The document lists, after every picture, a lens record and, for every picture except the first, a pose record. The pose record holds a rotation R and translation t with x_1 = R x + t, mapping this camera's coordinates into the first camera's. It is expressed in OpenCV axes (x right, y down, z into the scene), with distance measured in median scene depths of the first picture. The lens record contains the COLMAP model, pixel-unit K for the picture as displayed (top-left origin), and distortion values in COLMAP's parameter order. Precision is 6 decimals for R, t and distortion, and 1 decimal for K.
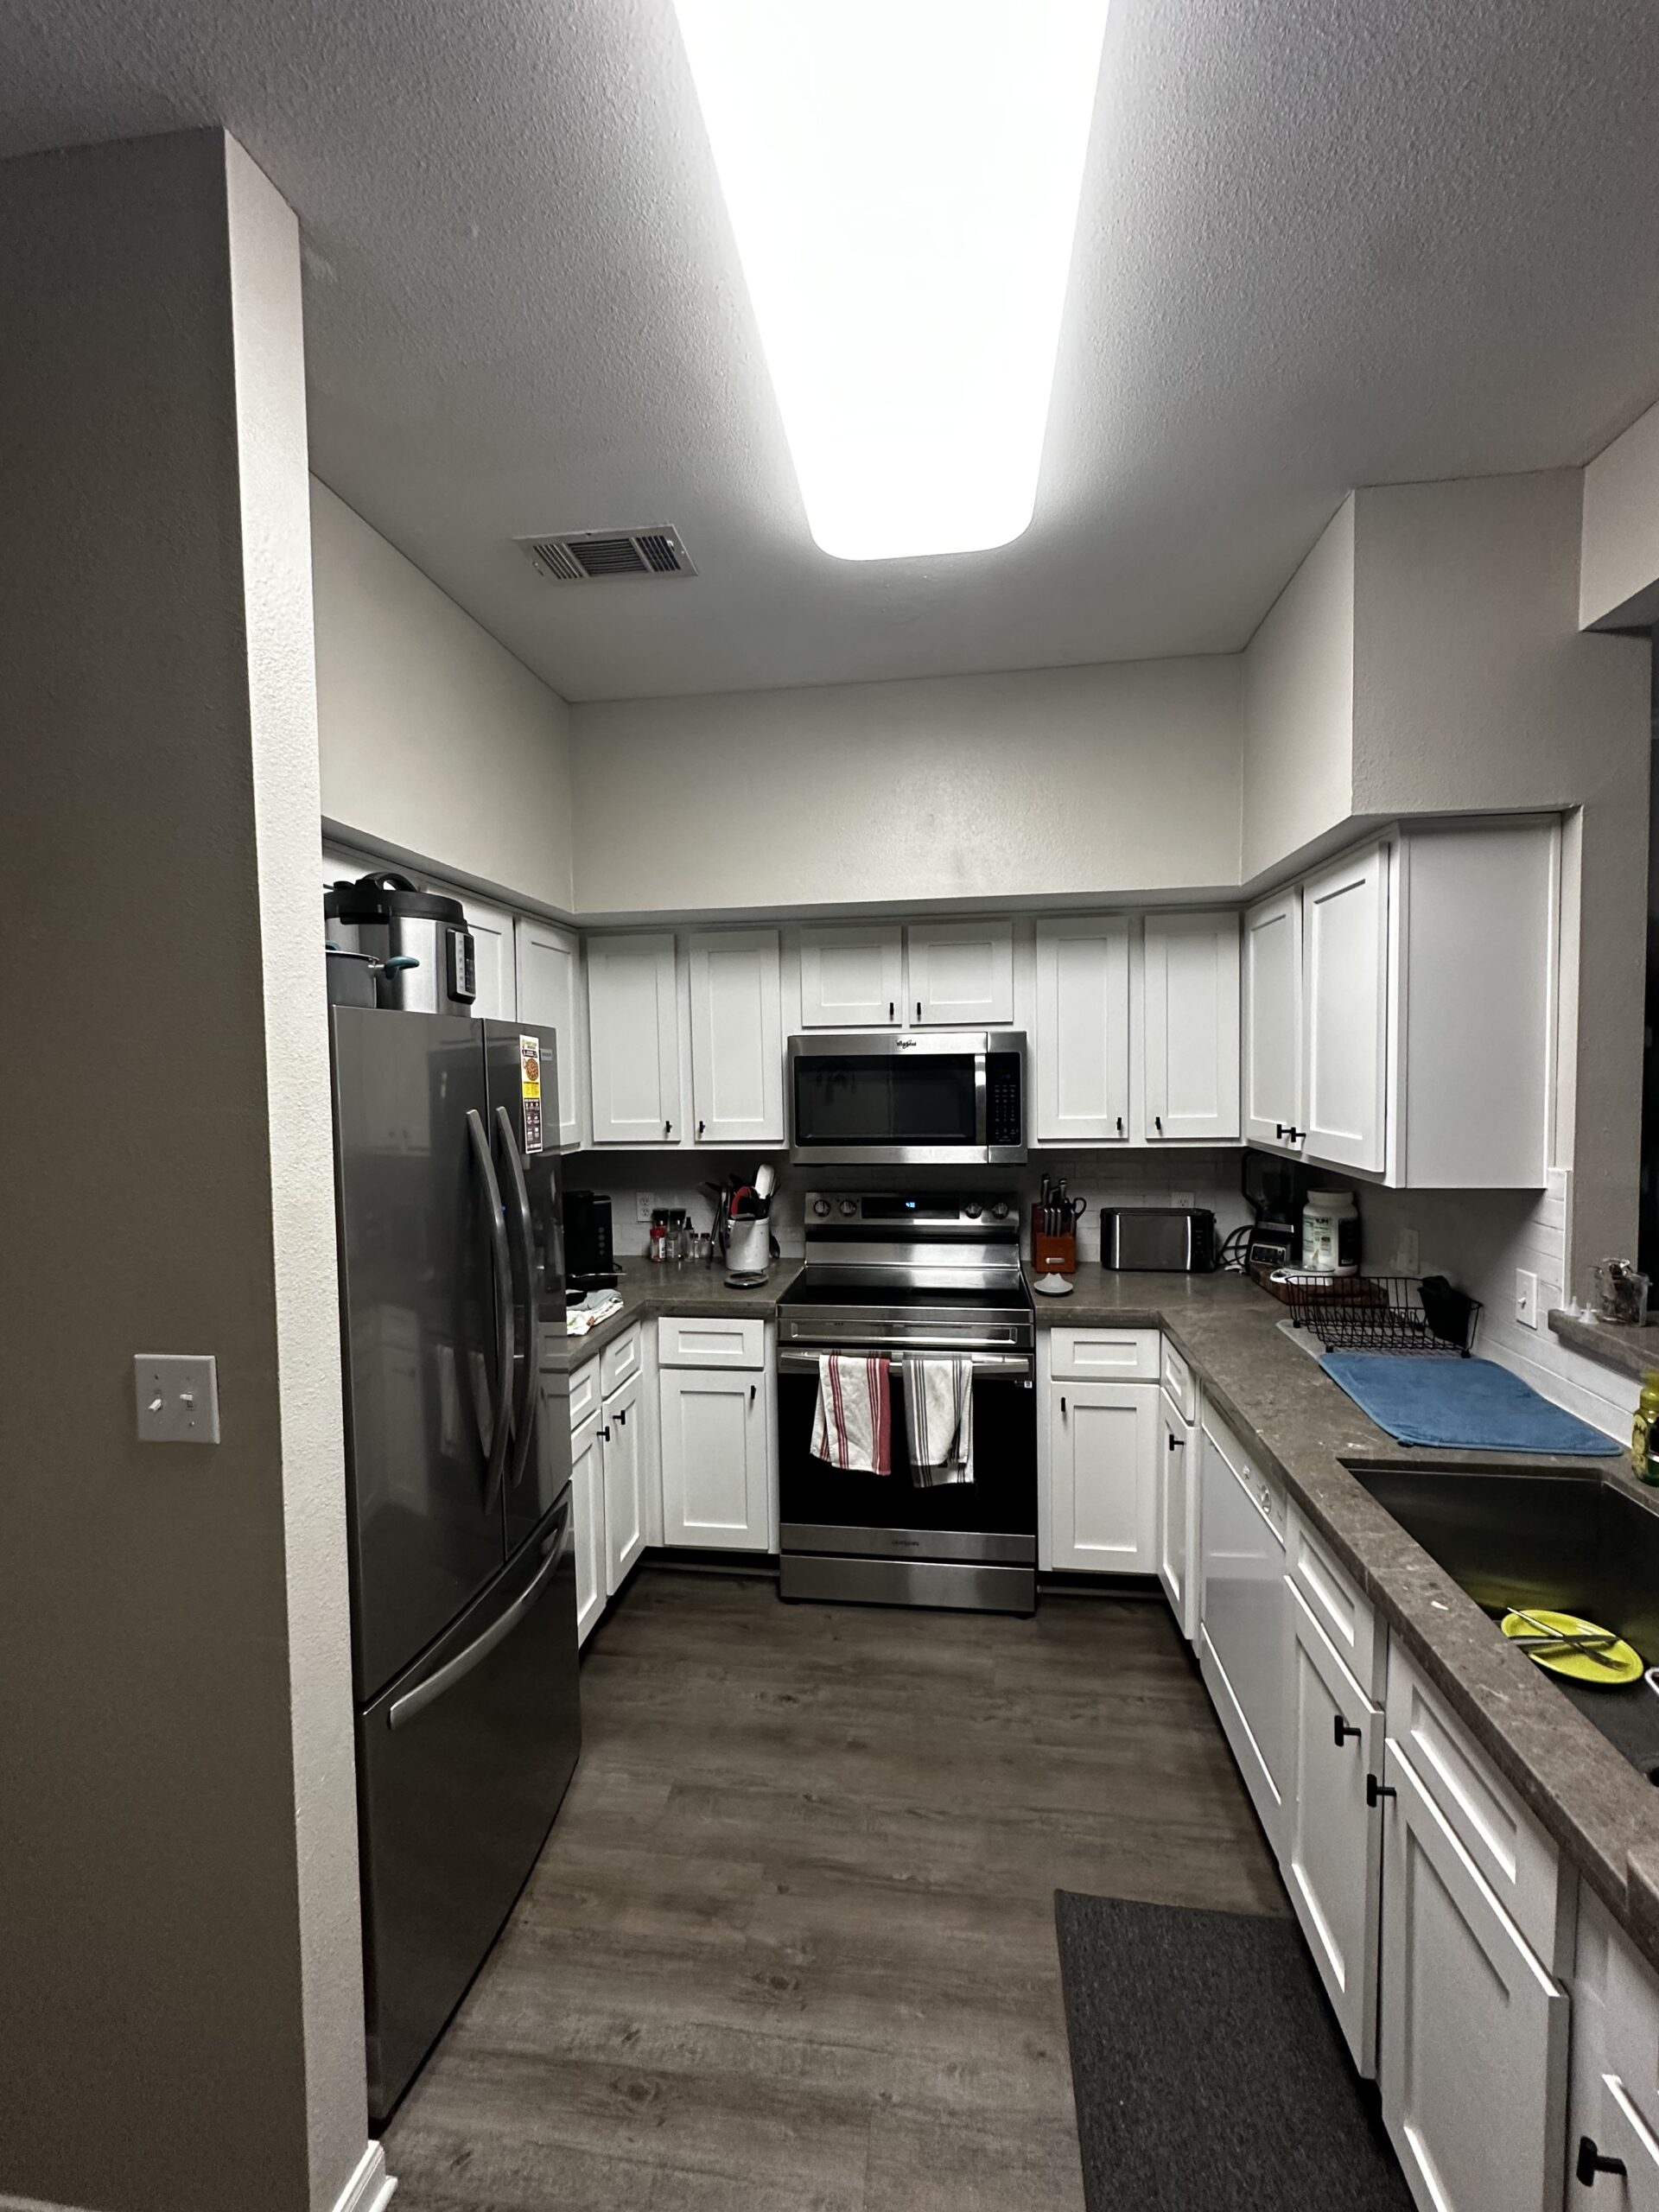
lens RADIAL K [[915.1, 0, 832.7], [0, 915.1, 1107.2], [0, 0, 1]] dist [-0.001730, 0.001298]
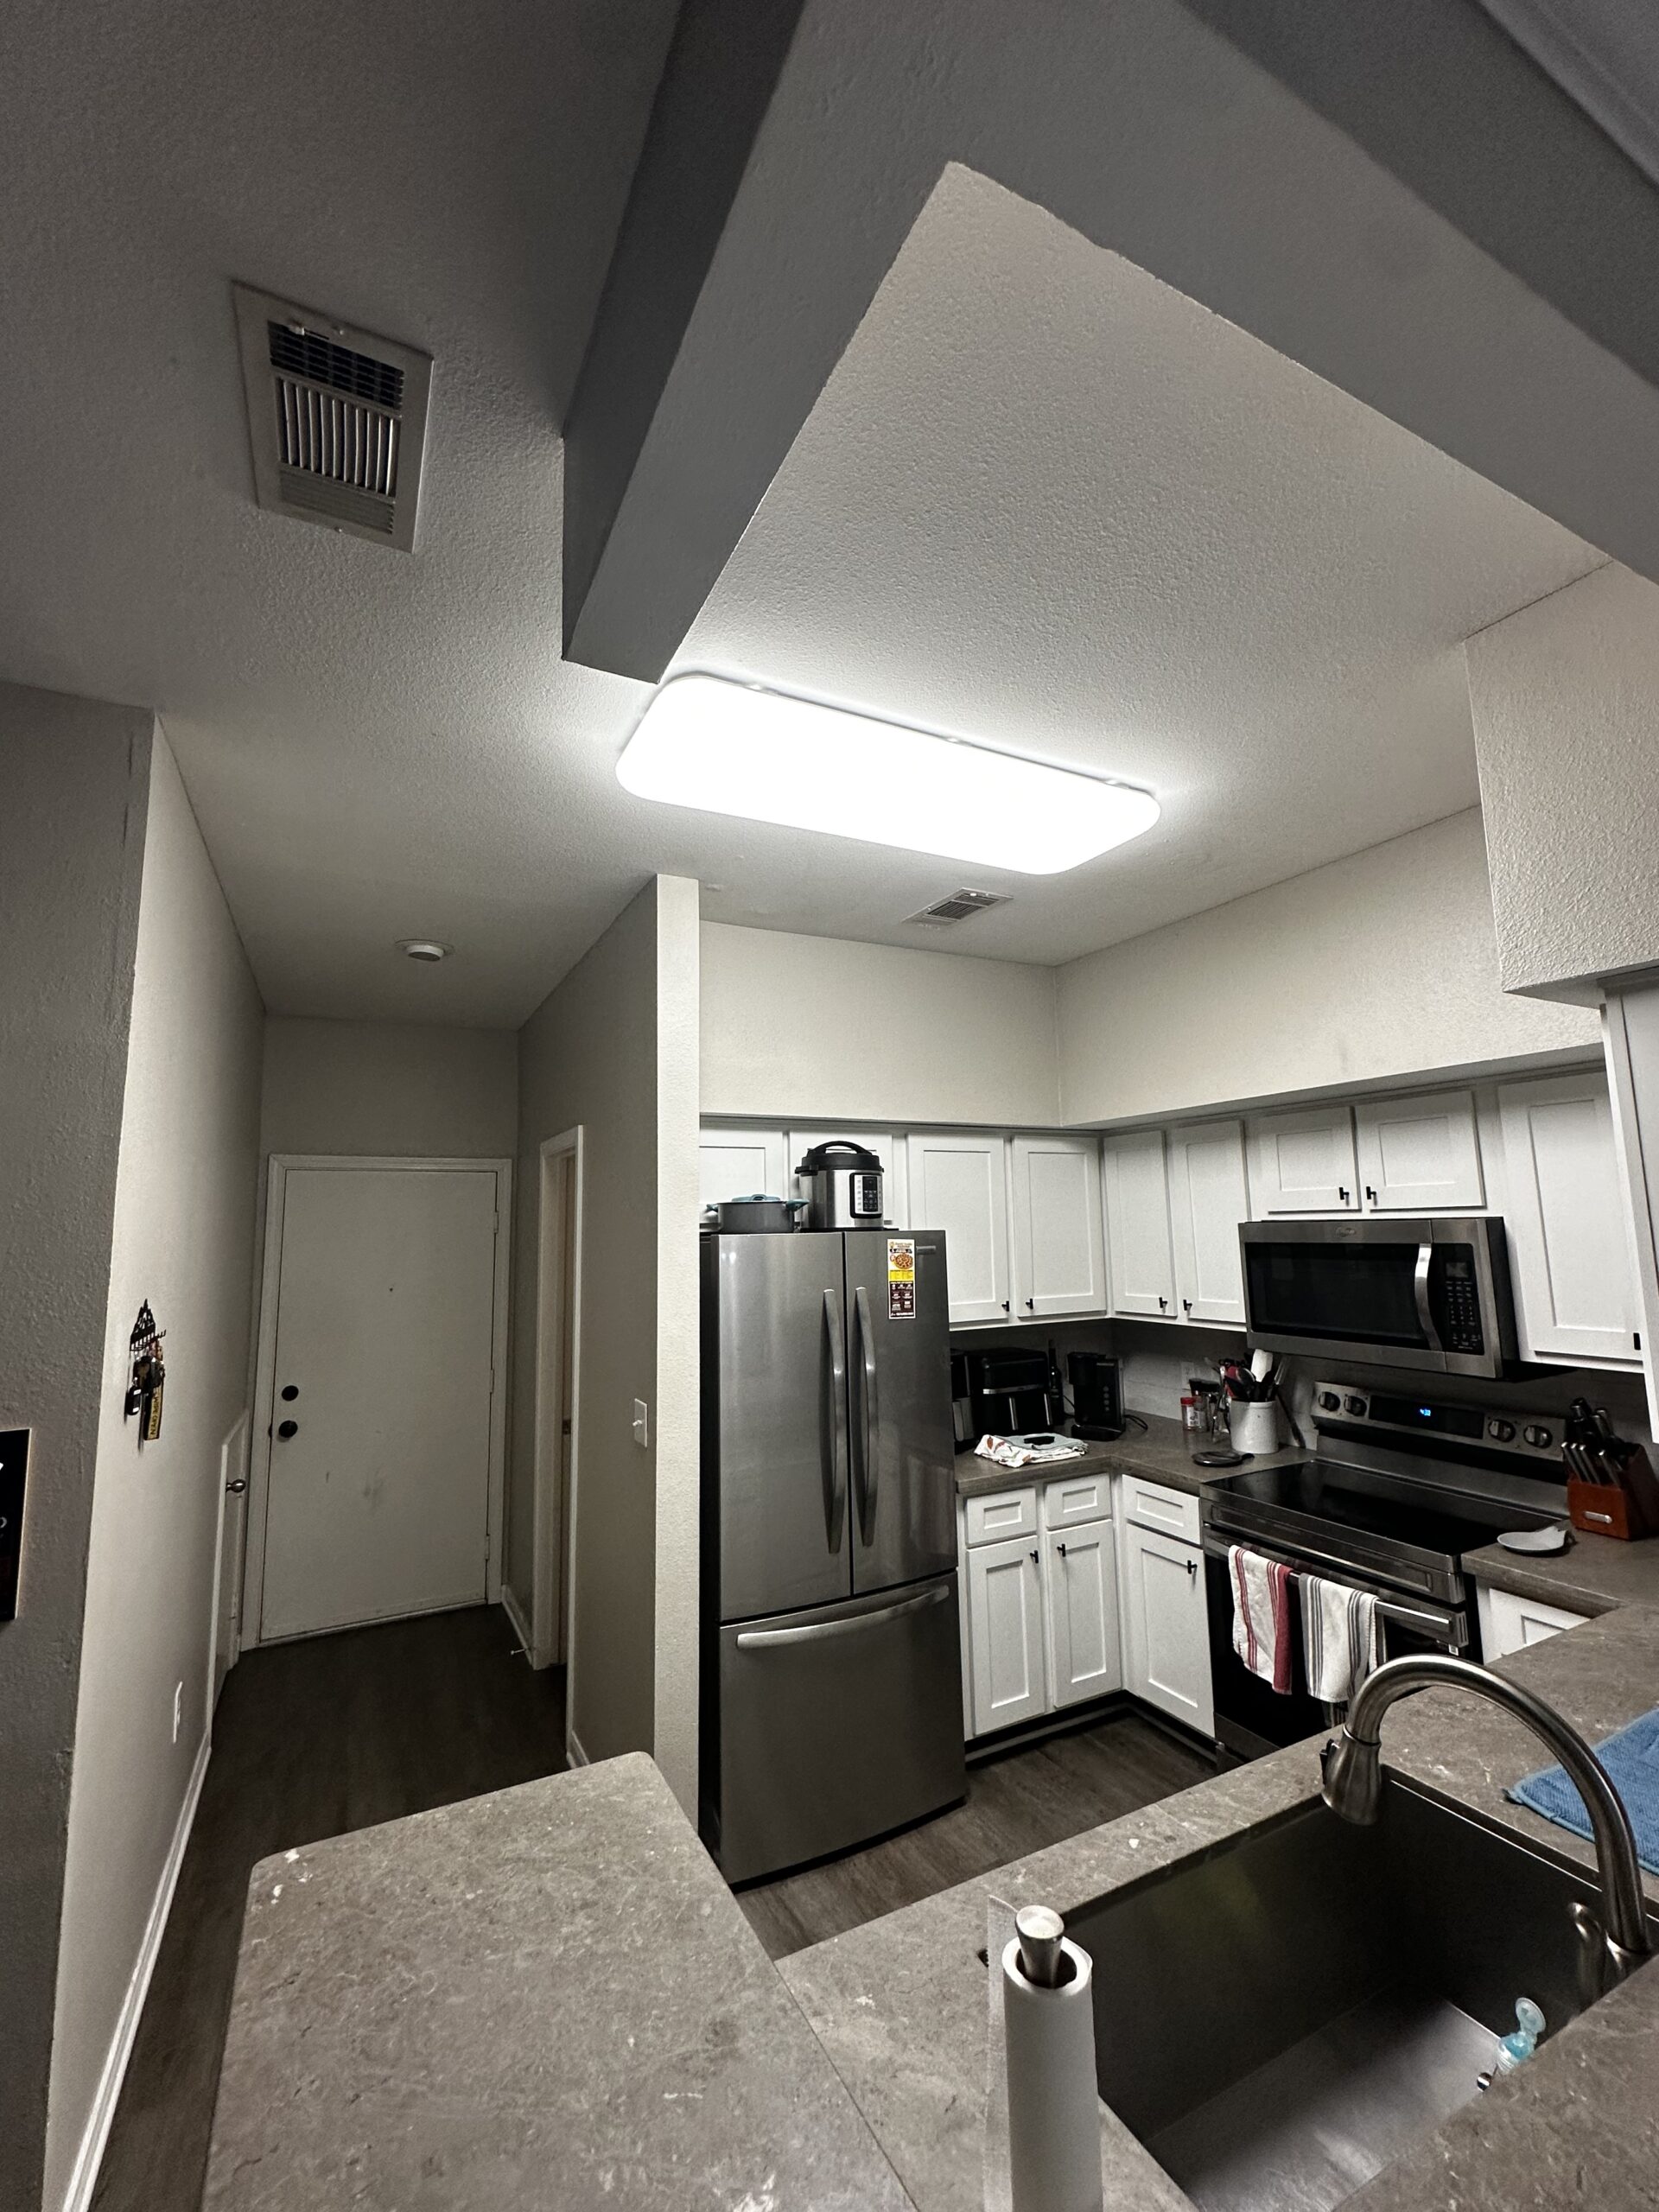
lens RADIAL K [[915.1, 0, 853.1], [0, 915.1, 1119.5], [0, 0, 1]] dist [-0.001730, 0.001298]
pose [[0.592927, -0.090239, -0.800184, 0.565050], [-0.025640, 0.991082, -0.130766, -0.048939], [0.804848, 0.098051, 0.585325, 0.026823]]
